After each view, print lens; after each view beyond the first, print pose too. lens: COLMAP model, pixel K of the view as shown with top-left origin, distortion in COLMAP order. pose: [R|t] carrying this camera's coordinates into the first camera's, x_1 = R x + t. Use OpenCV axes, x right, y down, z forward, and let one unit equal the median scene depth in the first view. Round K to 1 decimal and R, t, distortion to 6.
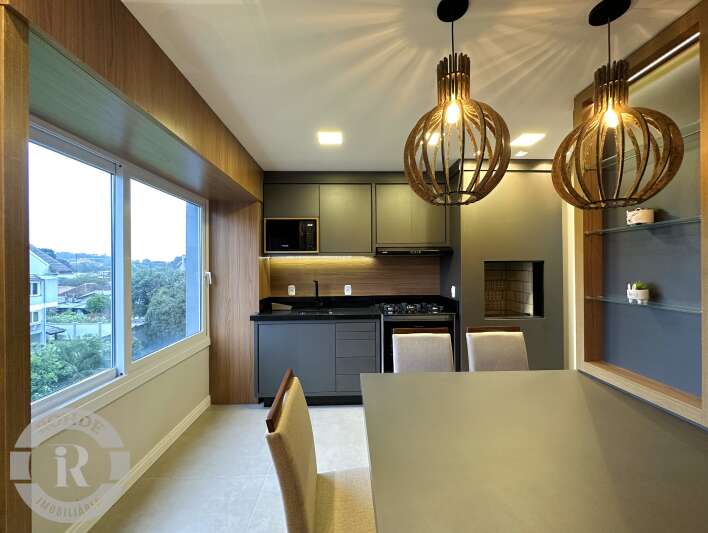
lens RADIAL K [[281.8, 0, 353.5], [0, 281.8, 263.5], [0, 0, 1]] dist [-0.003130, 0.000722]
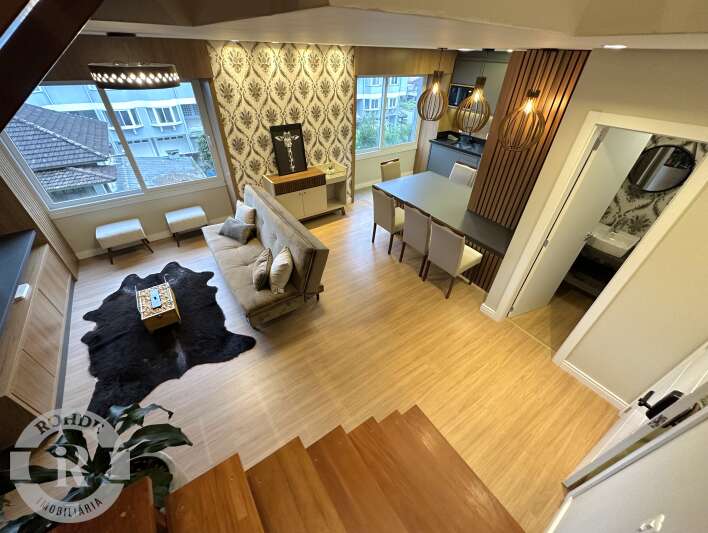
lens RADIAL K [[281.8, 0, 353.9], [0, 281.8, 265.7], [0, 0, 1]] dist [-0.003130, 0.000722]
pose [[0.550487, 0.525506, -0.648697, 1.128712], [-0.022350, 0.786026, 0.617790, -0.346275], [0.834545, -0.325587, 0.444442, -0.705809]]
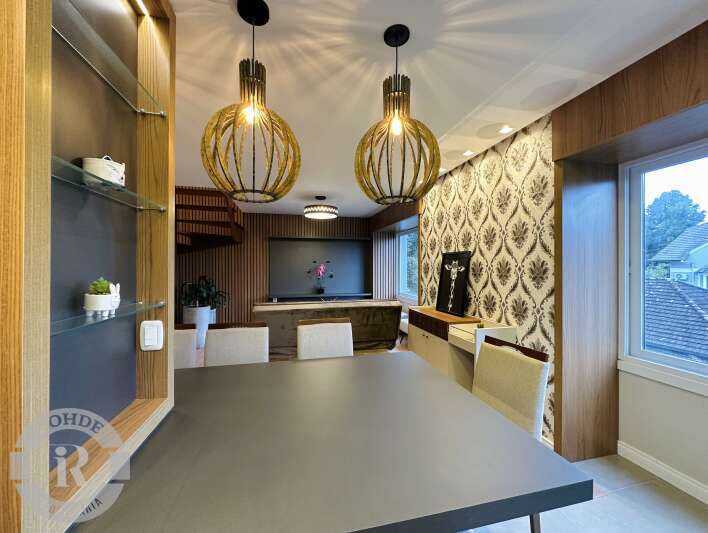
lens RADIAL K [[281.8, 0, 355.3], [0, 281.8, 266.5], [0, 0, 1]] dist [-0.003130, 0.000722]
pose [[-0.979228, 0.010594, -0.202488, 0.288891], [0.012132, 0.999906, -0.006357, 0.020295], [0.202401, -0.008681, -0.979264, 0.794551]]
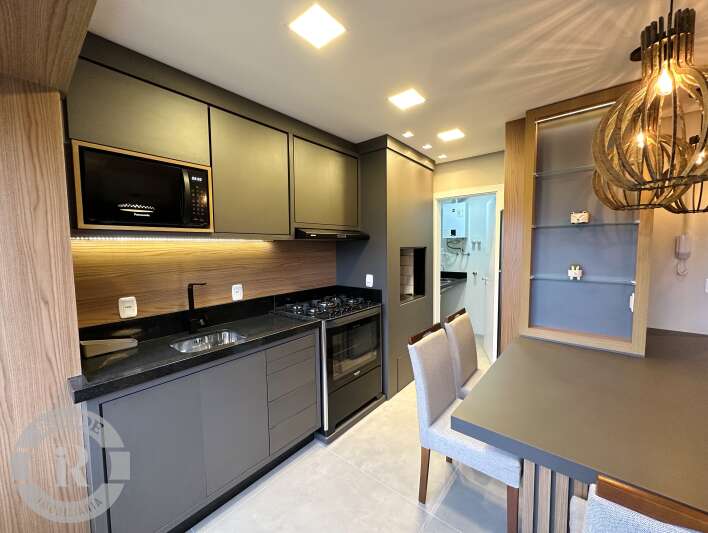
lens RADIAL K [[281.8, 0, 354.5], [0, 281.8, 263.9], [0, 0, 1]] dist [-0.003130, 0.000722]
pose [[0.661685, -0.045101, 0.748424, -0.358512], [-0.000291, 0.998174, 0.060408, -0.009796], [-0.749782, -0.040189, 0.660464, 0.425451]]
